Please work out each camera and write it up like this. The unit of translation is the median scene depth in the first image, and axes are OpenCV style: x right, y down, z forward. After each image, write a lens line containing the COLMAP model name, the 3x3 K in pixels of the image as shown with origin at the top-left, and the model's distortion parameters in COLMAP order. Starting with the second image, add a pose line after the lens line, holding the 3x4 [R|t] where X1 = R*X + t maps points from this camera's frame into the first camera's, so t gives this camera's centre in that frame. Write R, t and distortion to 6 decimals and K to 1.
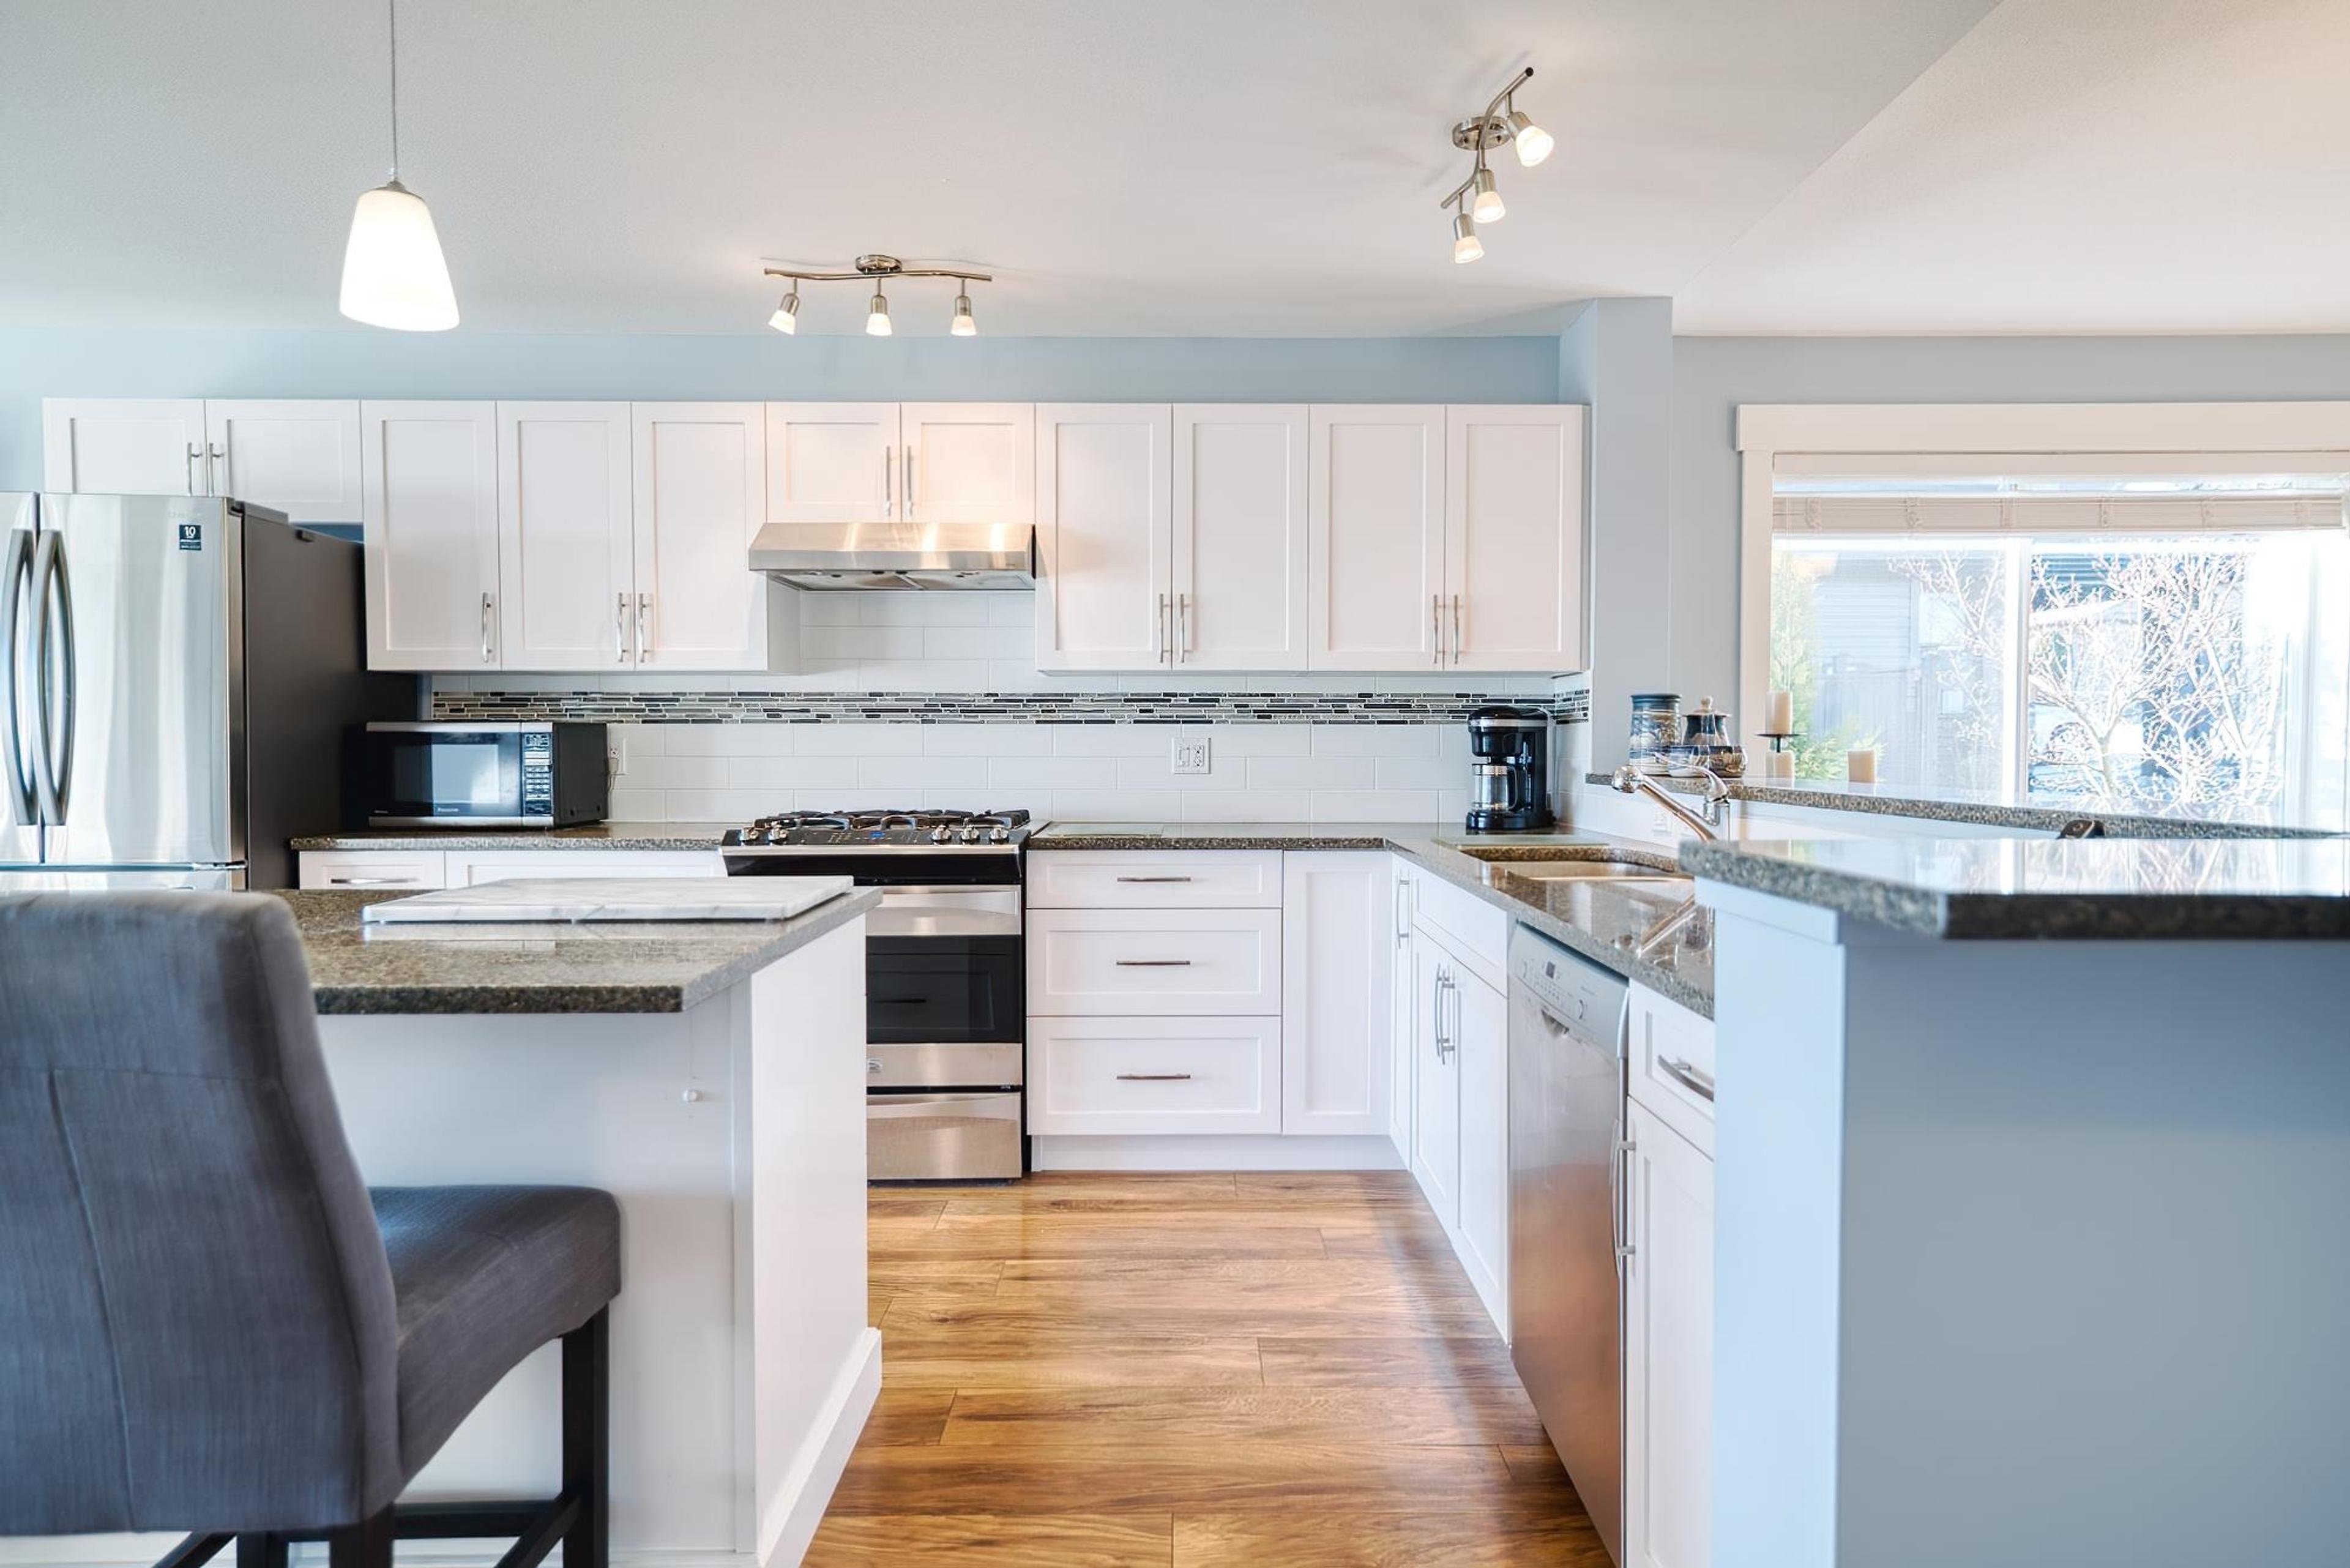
lens RADIAL K [[1325.1, 0, 1175.0], [0, 1325.1, 784.0], [0, 0, 1]] dist [0.001185, -0.000110]
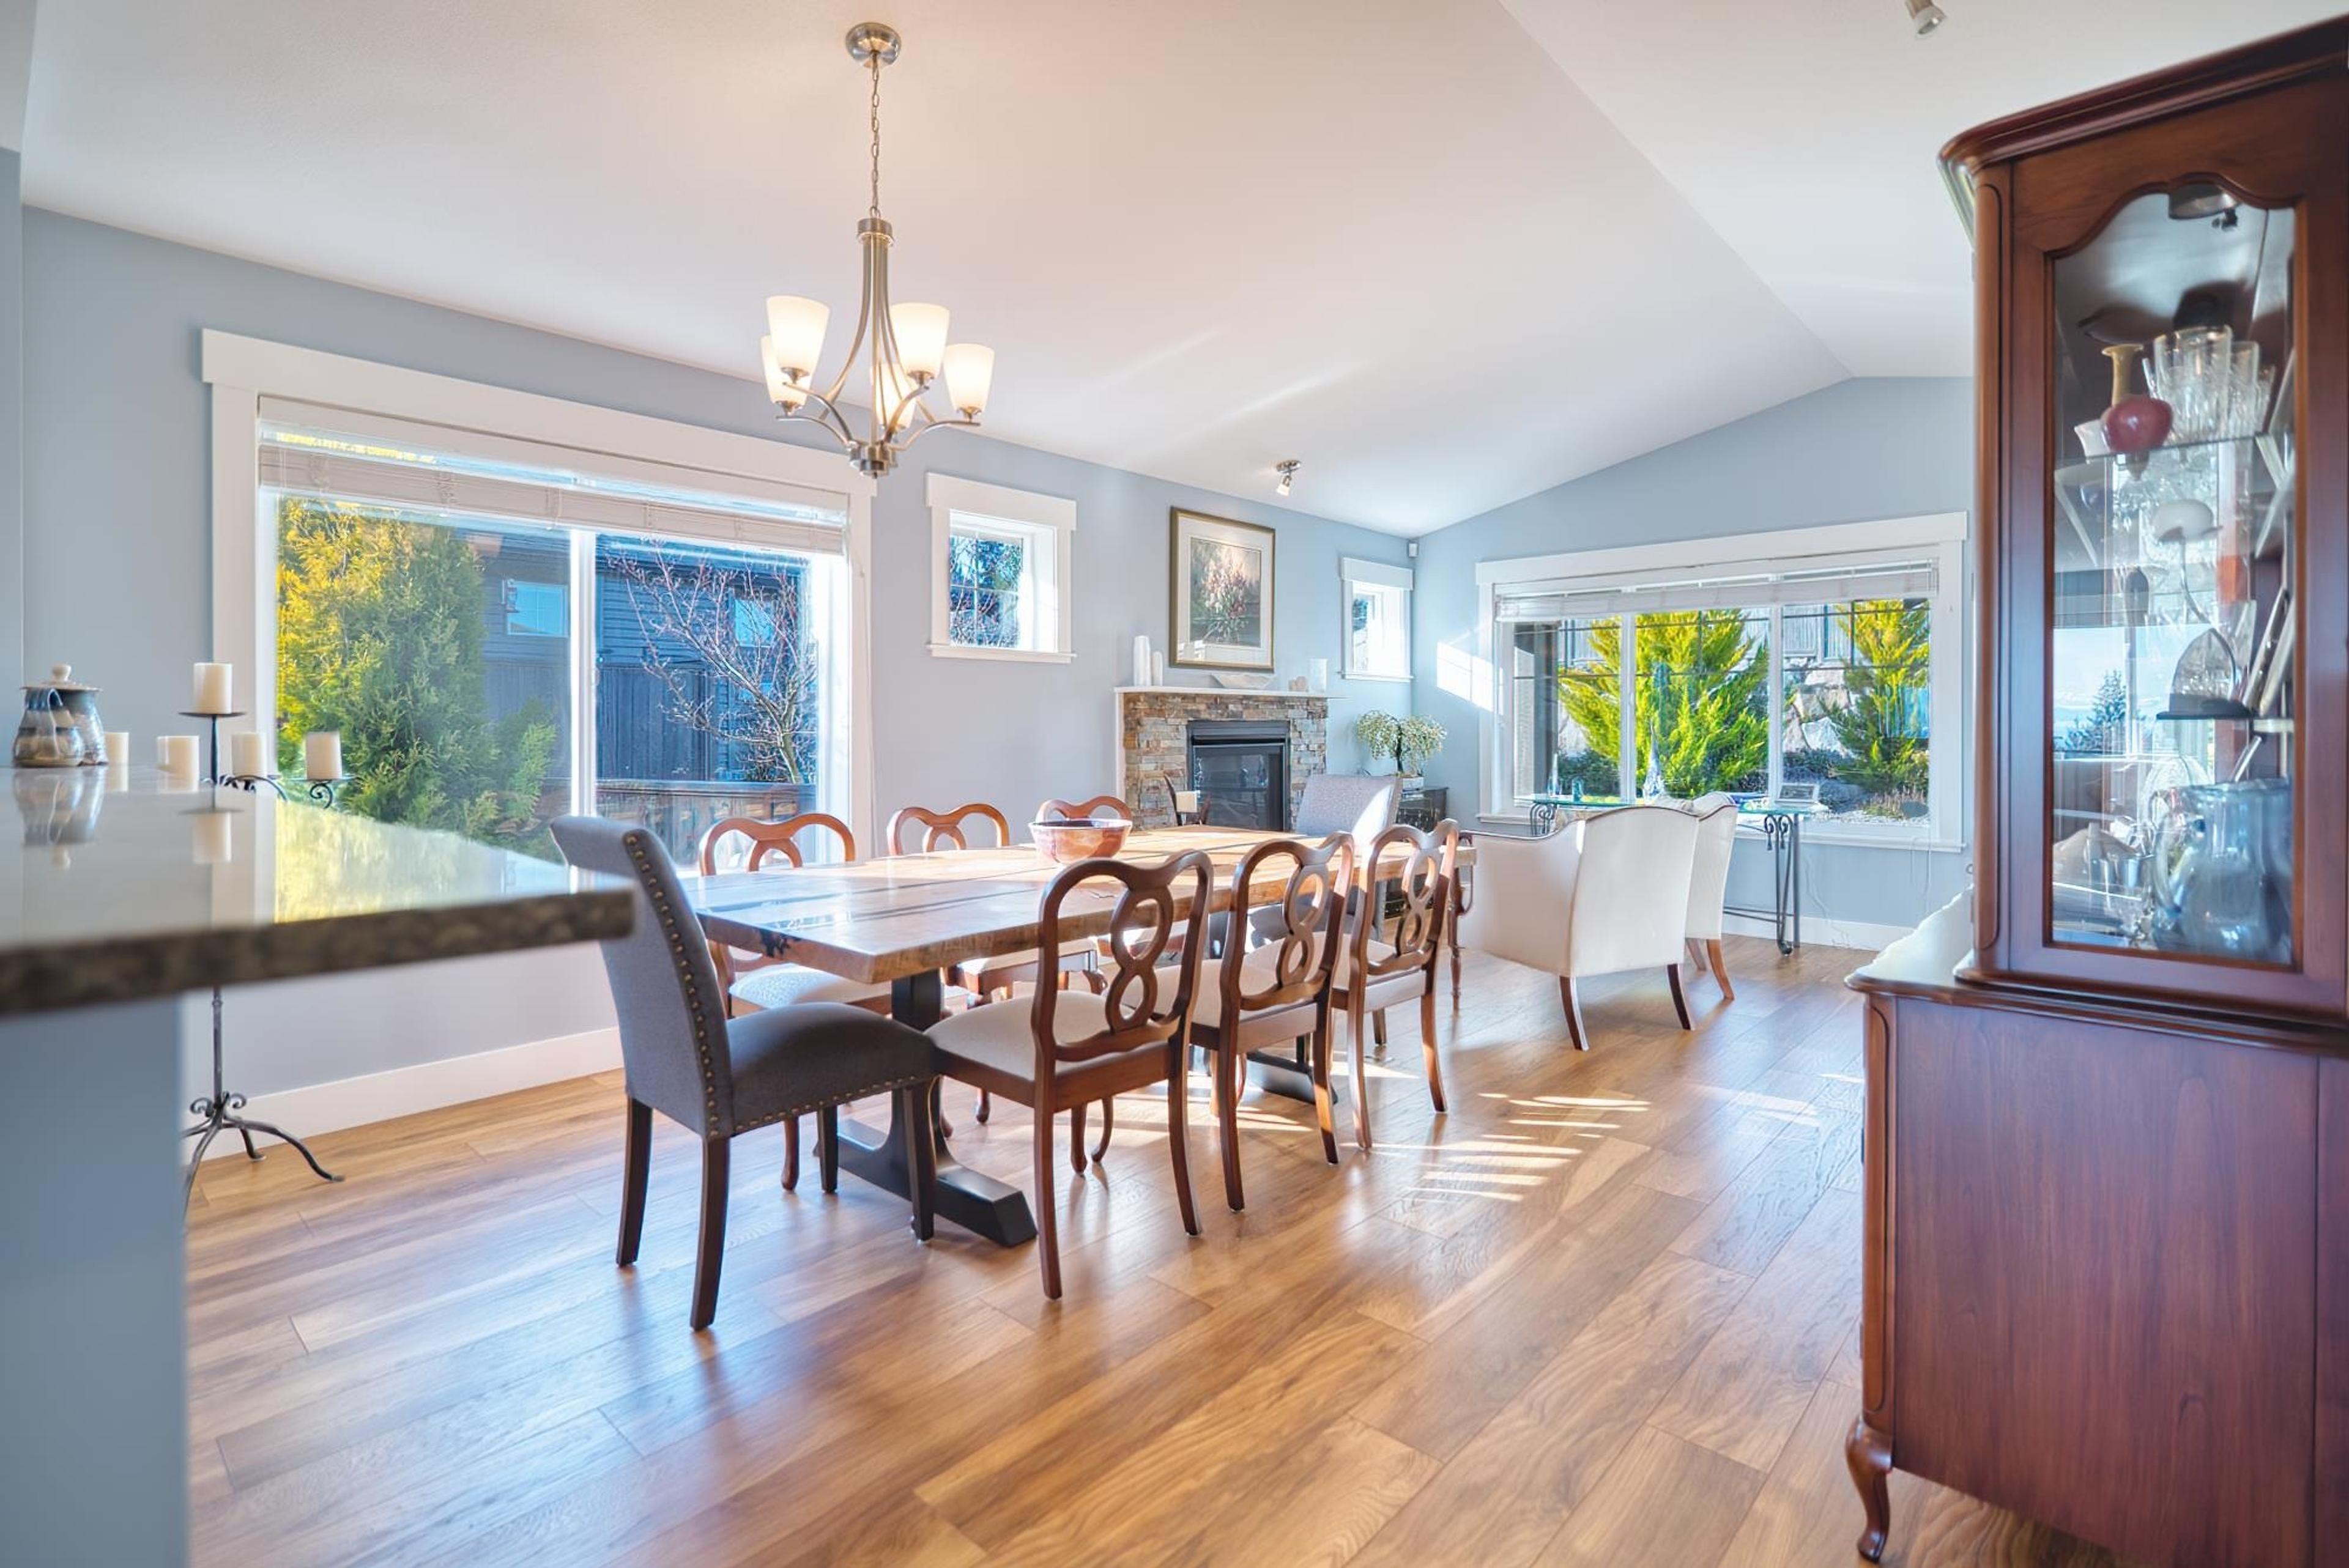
lens RADIAL K [[1111.1, 0, 1189.8], [0, 1111.1, 736.4], [0, 0, 1]] dist [-0.014614, 0.010423]
pose [[0.671451, -0.007779, 0.741008, 0.341060], [0.015411, 0.999875, -0.003468, -0.010493], [-0.740889, 0.013749, 0.671487, 0.050868]]
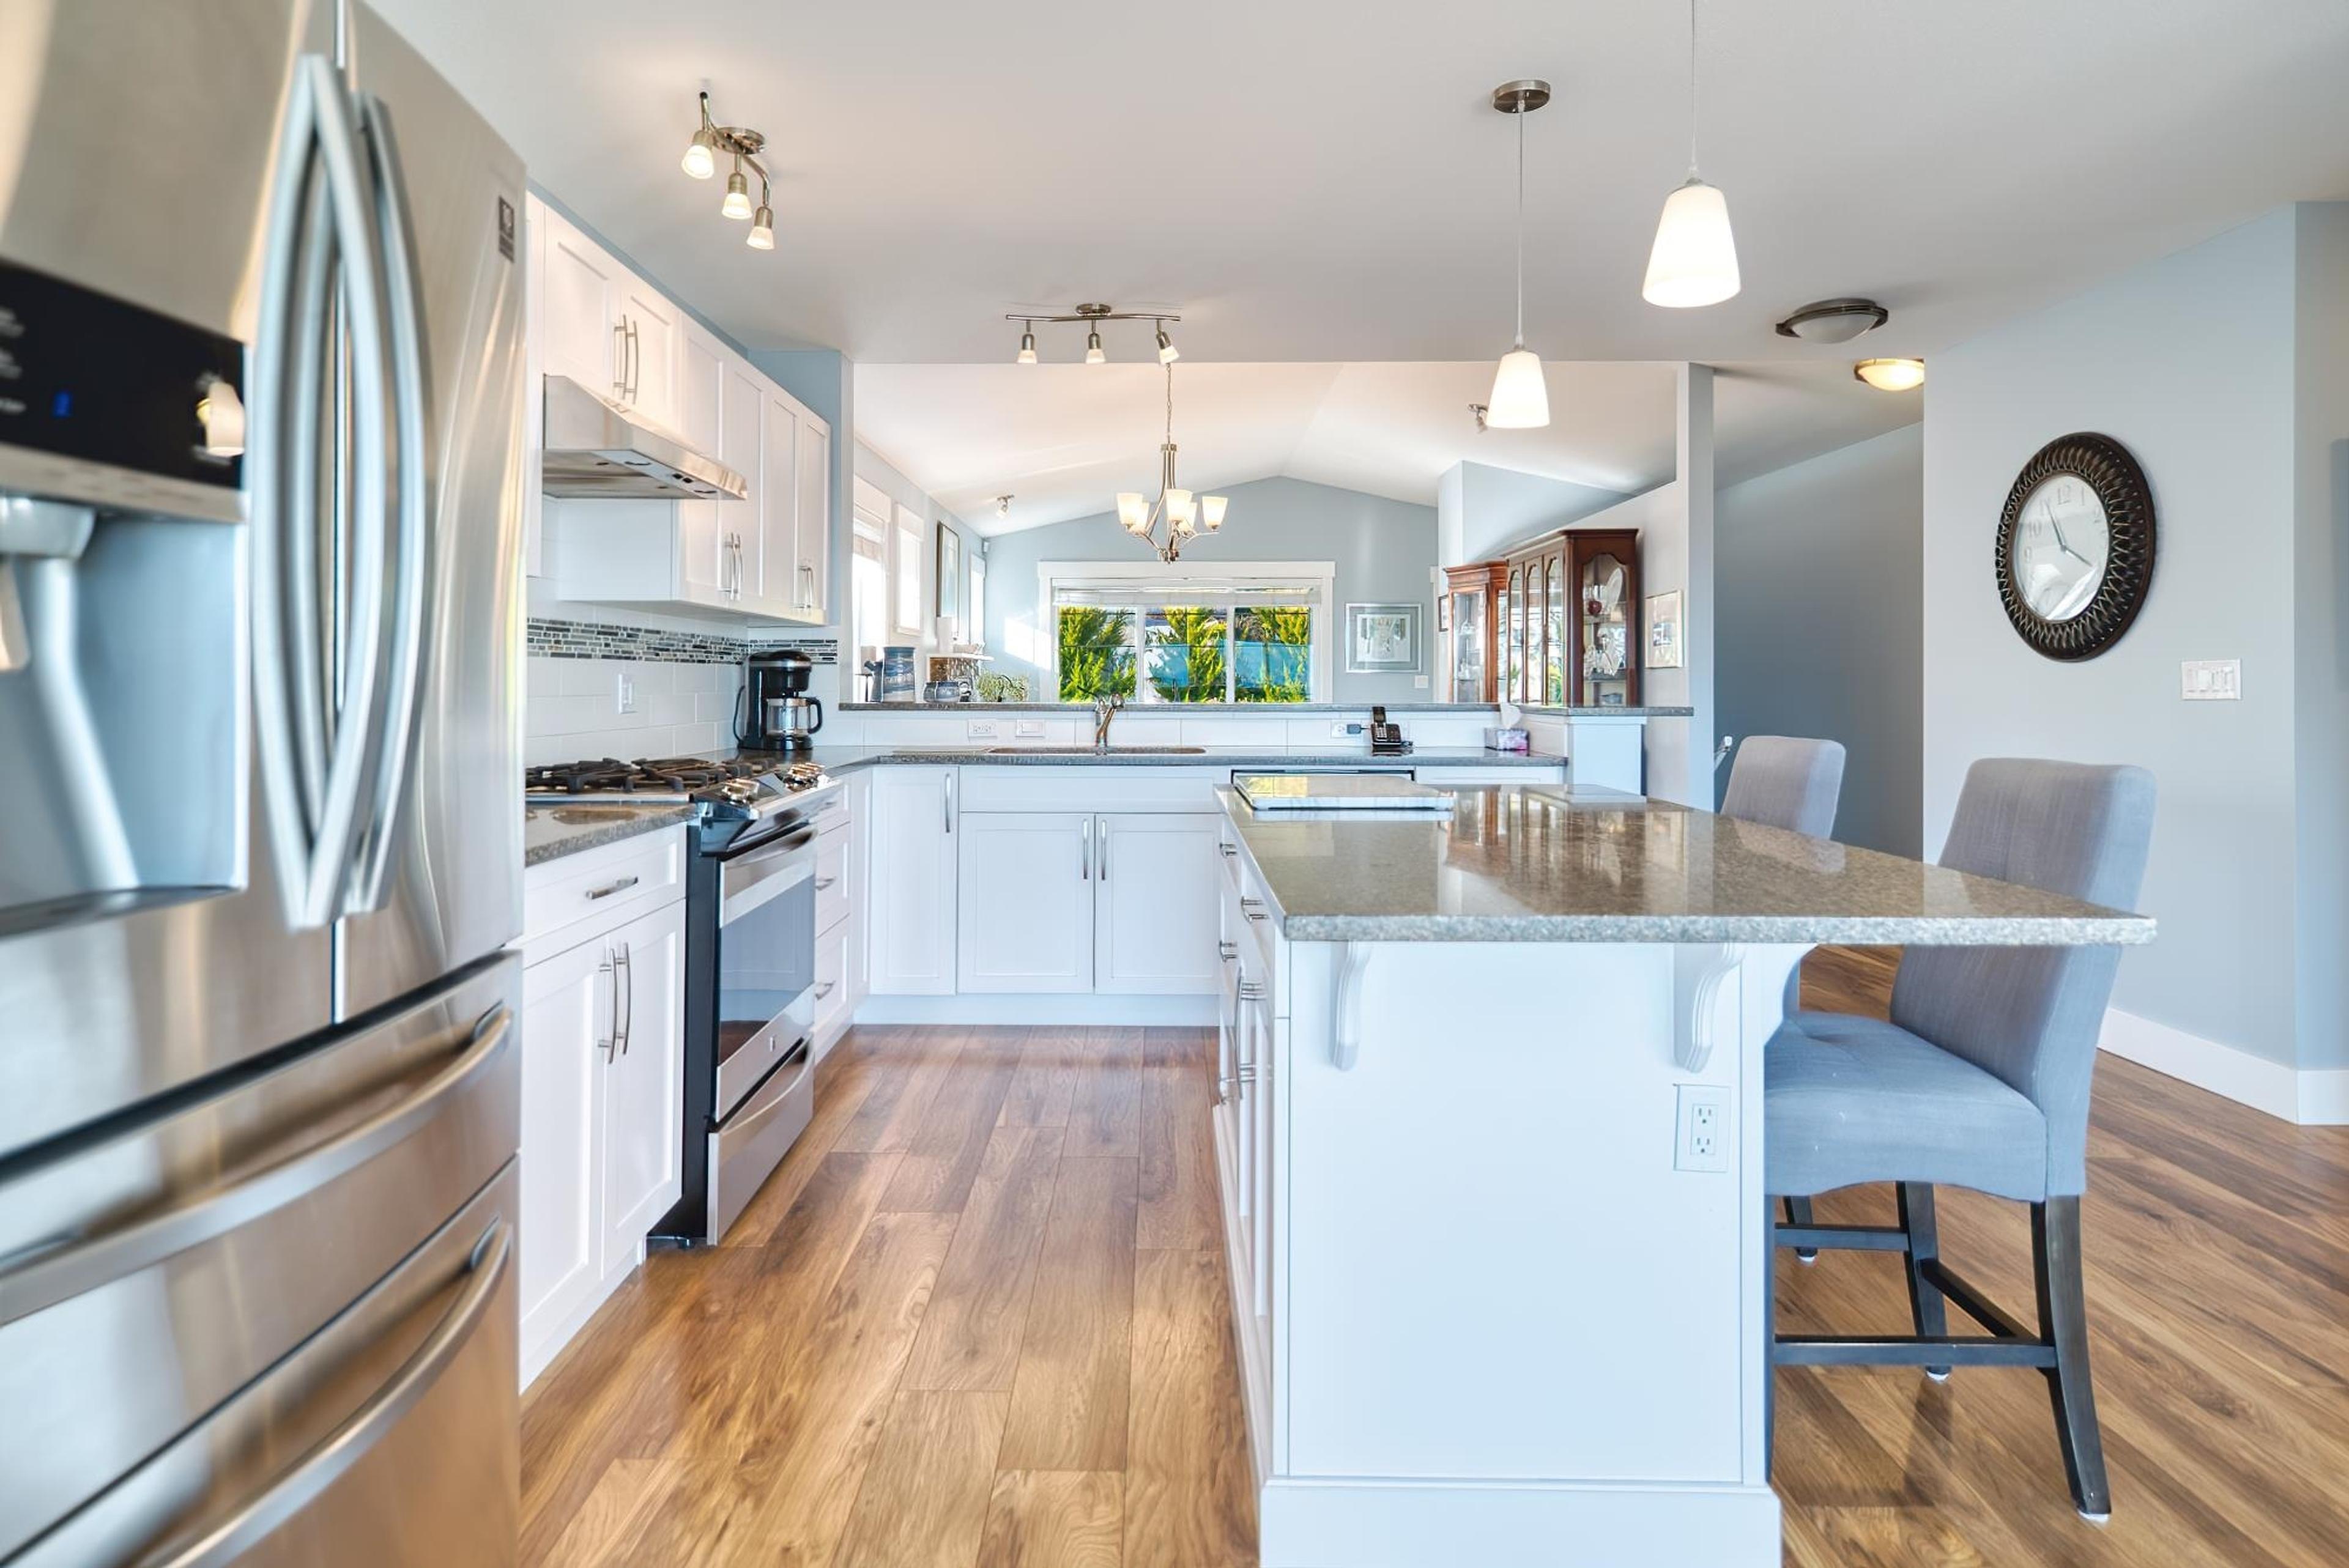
lens RADIAL K [[1351.8, 0, 1162.5], [0, 1351.8, 679.0], [0, 0, 1]] dist [0.016725, -0.000322]
pose [[0.006176, 0.001320, 0.999980, -1.036333], [0.023635, 0.999720, -0.001465, -0.022429], [-0.999702, 0.023644, 0.006143, 0.656475]]
